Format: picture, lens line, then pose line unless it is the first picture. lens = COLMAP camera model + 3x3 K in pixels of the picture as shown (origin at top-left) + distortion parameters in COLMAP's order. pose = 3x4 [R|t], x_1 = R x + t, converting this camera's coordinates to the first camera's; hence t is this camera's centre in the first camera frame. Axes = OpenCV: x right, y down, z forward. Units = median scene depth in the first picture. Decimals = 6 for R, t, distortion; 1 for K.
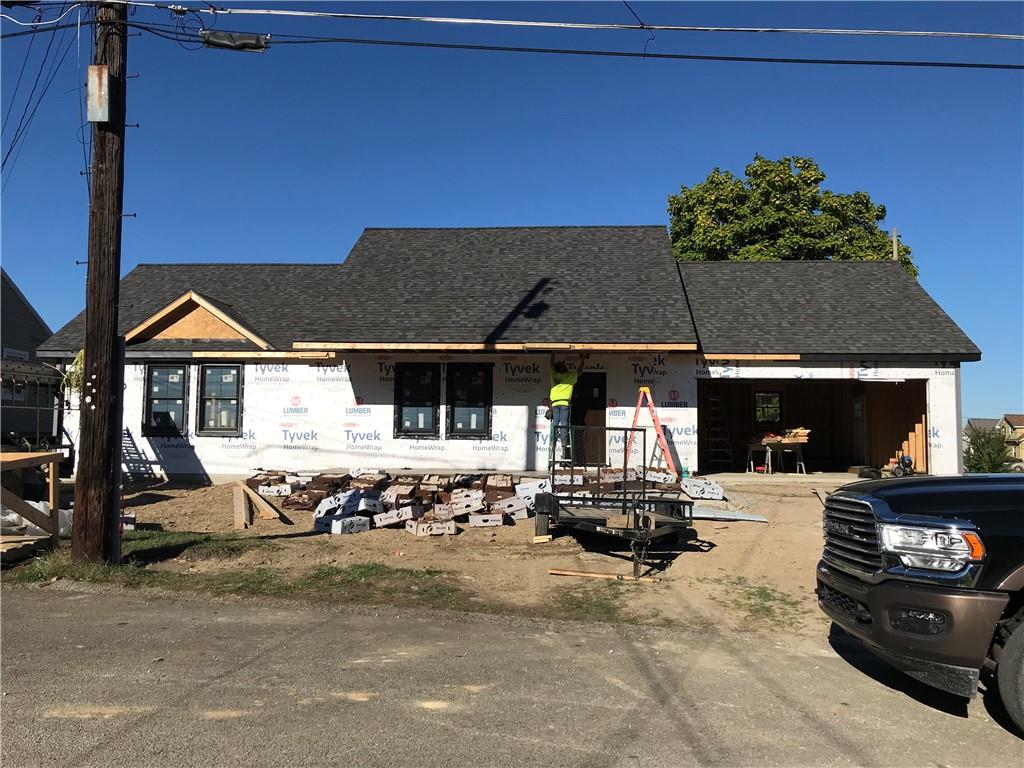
lens RADIAL K [[825.6, 0, 506.7], [0, 825.6, 384.5], [0, 0, 1]] dist [0.183536, -0.675071]
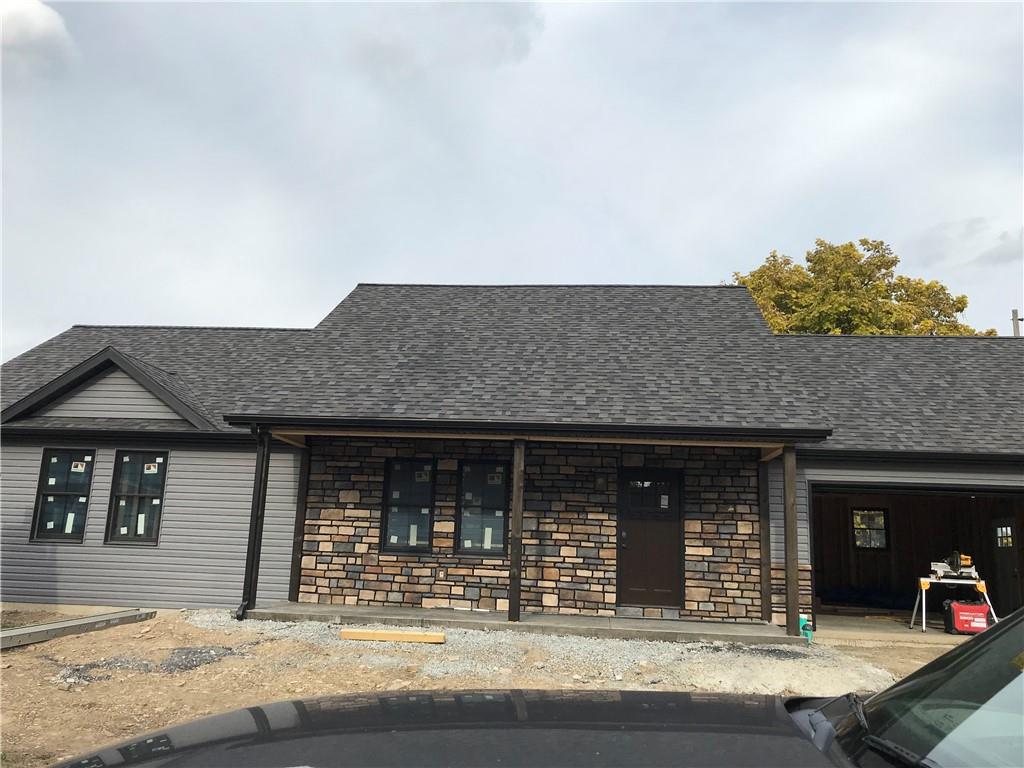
lens RADIAL K [[833.3, 0, 504.7], [0, 833.3, 378.0], [0, 0, 1]] dist [0.080063, -0.157004]
pose [[0.999342, 0.022324, -0.028592, -0.008453], [-0.026097, 0.989914, -0.139245, 0.008127], [0.025196, 0.139900, 0.989845, 0.273503]]
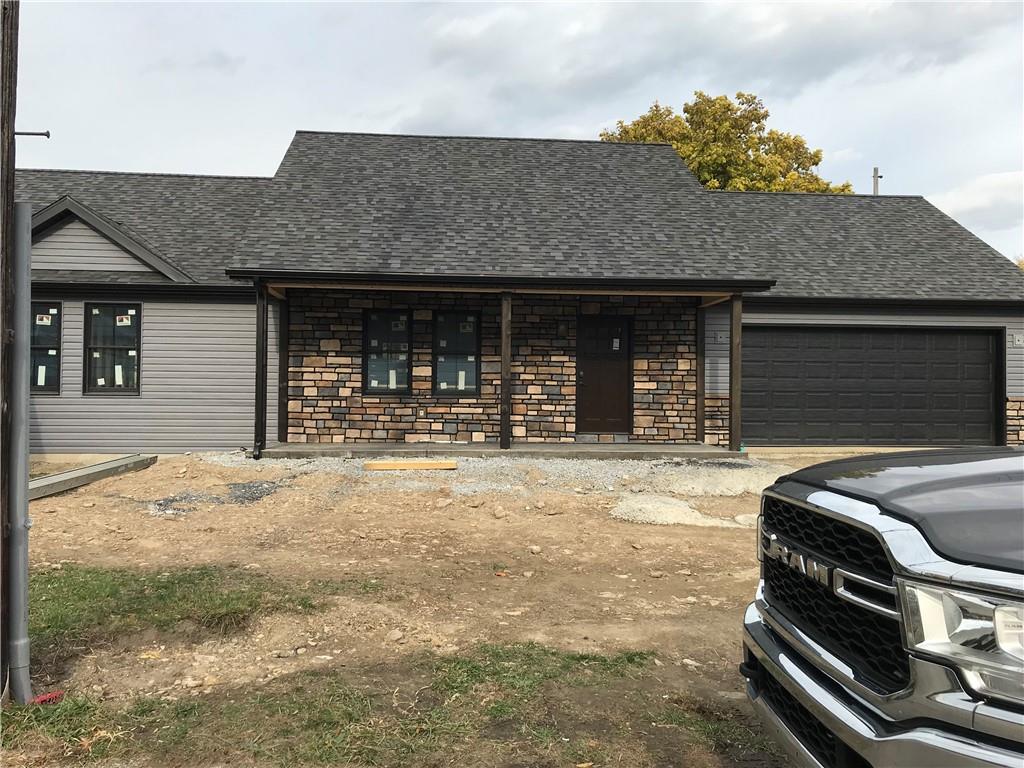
lens RADIAL K [[821.6, 0, 502.2], [0, 821.6, 383.3], [0, 0, 1]] dist [0.101101, -0.199866]
pose [[0.987862, -0.000287, 0.155334, -0.118231], [-0.007959, 0.998591, 0.052463, 0.006443], [-0.155130, -0.053062, 0.986468, 0.226204]]
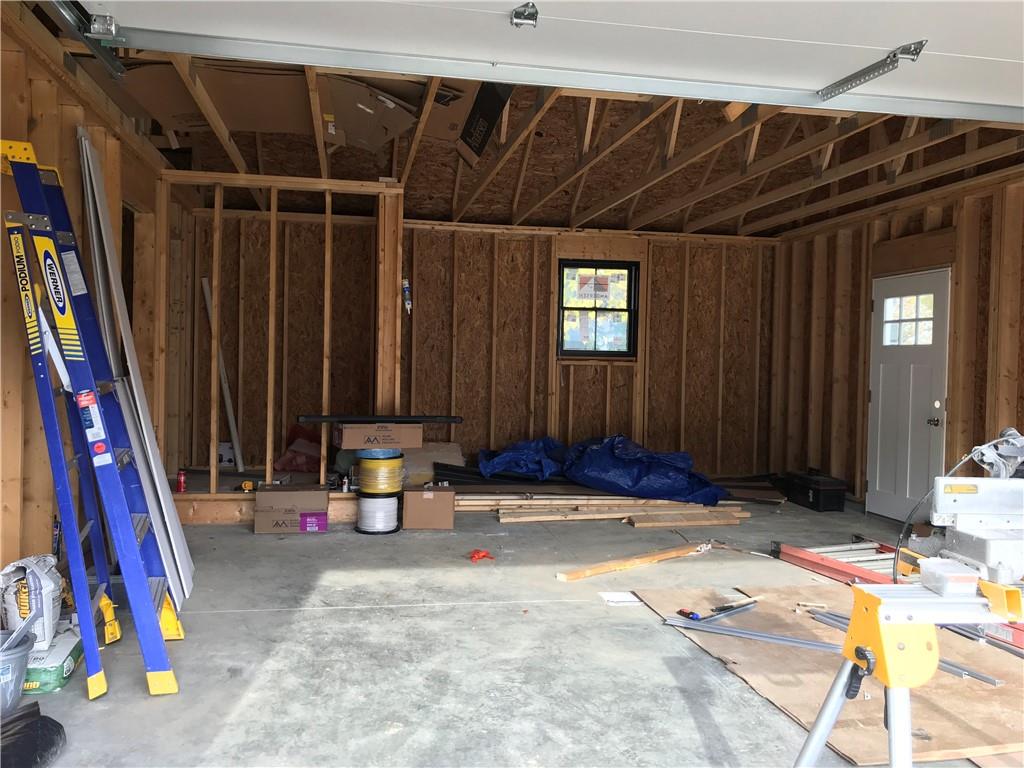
lens RADIAL K [[833.3, 0, 504.7], [0, 833.3, 378.0], [0, 0, 1]] dist [0.080063, -0.157004]
pose [[0.964059, 0.003315, 0.265667, 0.251458], [-0.028275, 0.995523, 0.090186, 0.034676], [-0.264178, -0.094456, 0.959837, 0.921605]]
